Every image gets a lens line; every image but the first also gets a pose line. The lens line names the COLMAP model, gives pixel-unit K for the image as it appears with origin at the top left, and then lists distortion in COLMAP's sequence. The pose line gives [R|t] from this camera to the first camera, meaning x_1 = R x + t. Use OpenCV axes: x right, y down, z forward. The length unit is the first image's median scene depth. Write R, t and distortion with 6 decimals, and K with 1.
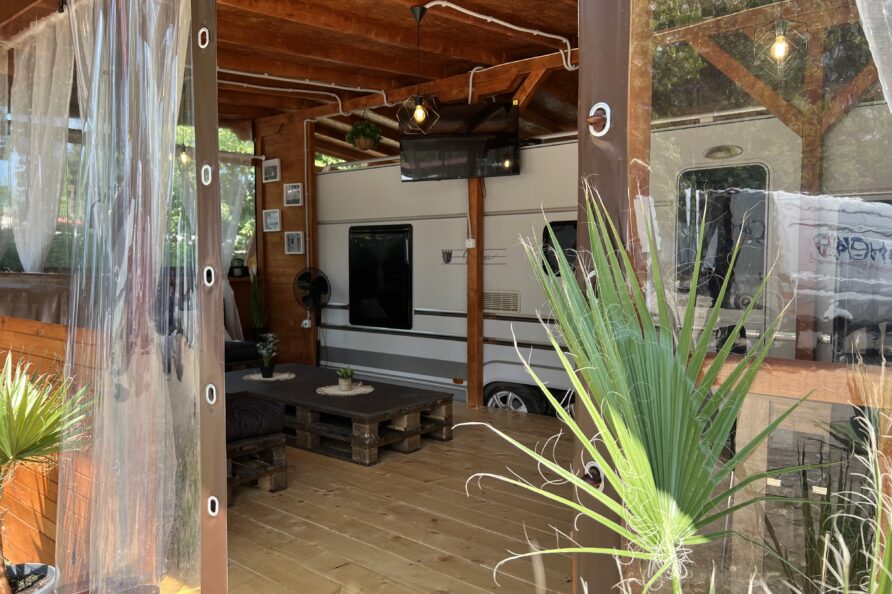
lens RADIAL K [[672.0, 0, 452.5], [0, 672.0, 295.7], [0, 0, 1]] dist [0.090982, -0.125676]
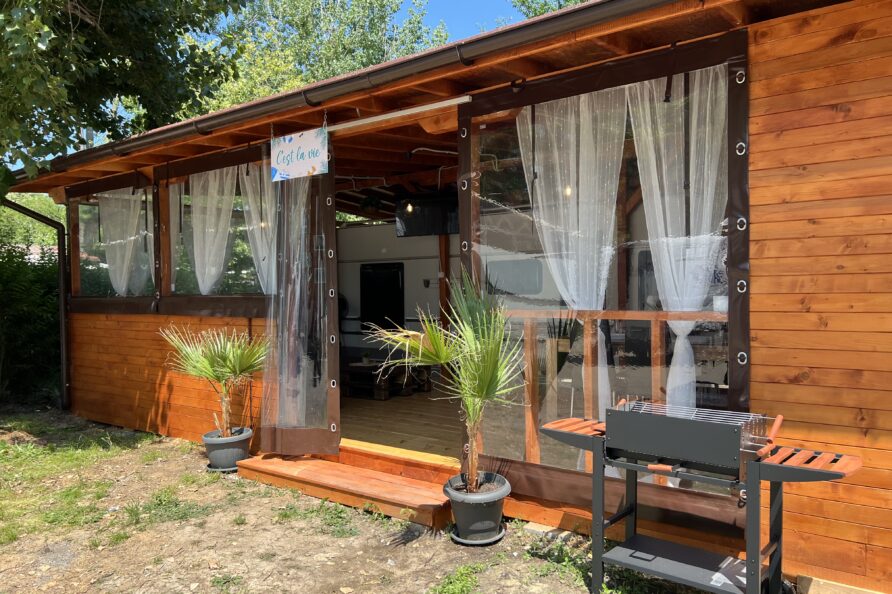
lens RADIAL K [[666.0, 0, 446.0], [0, 666.0, 297.0], [0, 0, 1]] dist [0.088986, -0.172783]
pose [[0.999725, -0.016697, 0.016458, 0.010821], [0.017299, 0.999161, -0.037130, 0.030457], [-0.015825, 0.037404, 0.999175, -0.529021]]
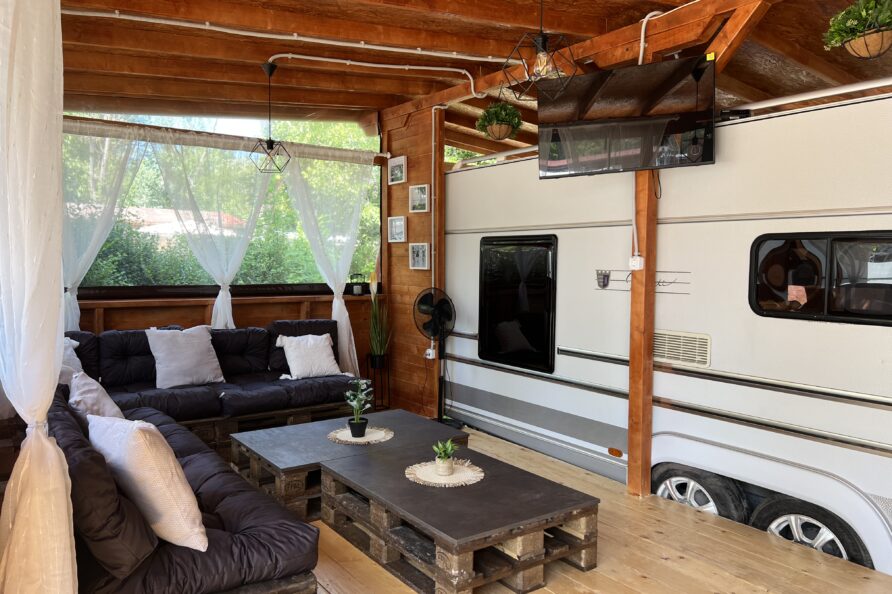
lens RADIAL K [[666.0, 0, 446.0], [0, 666.0, 297.0], [0, 0, 1]] dist [0.088986, -0.172783]
pose [[0.963999, 0.024012, -0.264821, 0.020171], [-0.022813, 0.999711, 0.007602, -0.040920], [0.264927, -0.001287, 0.964268, 0.253777]]
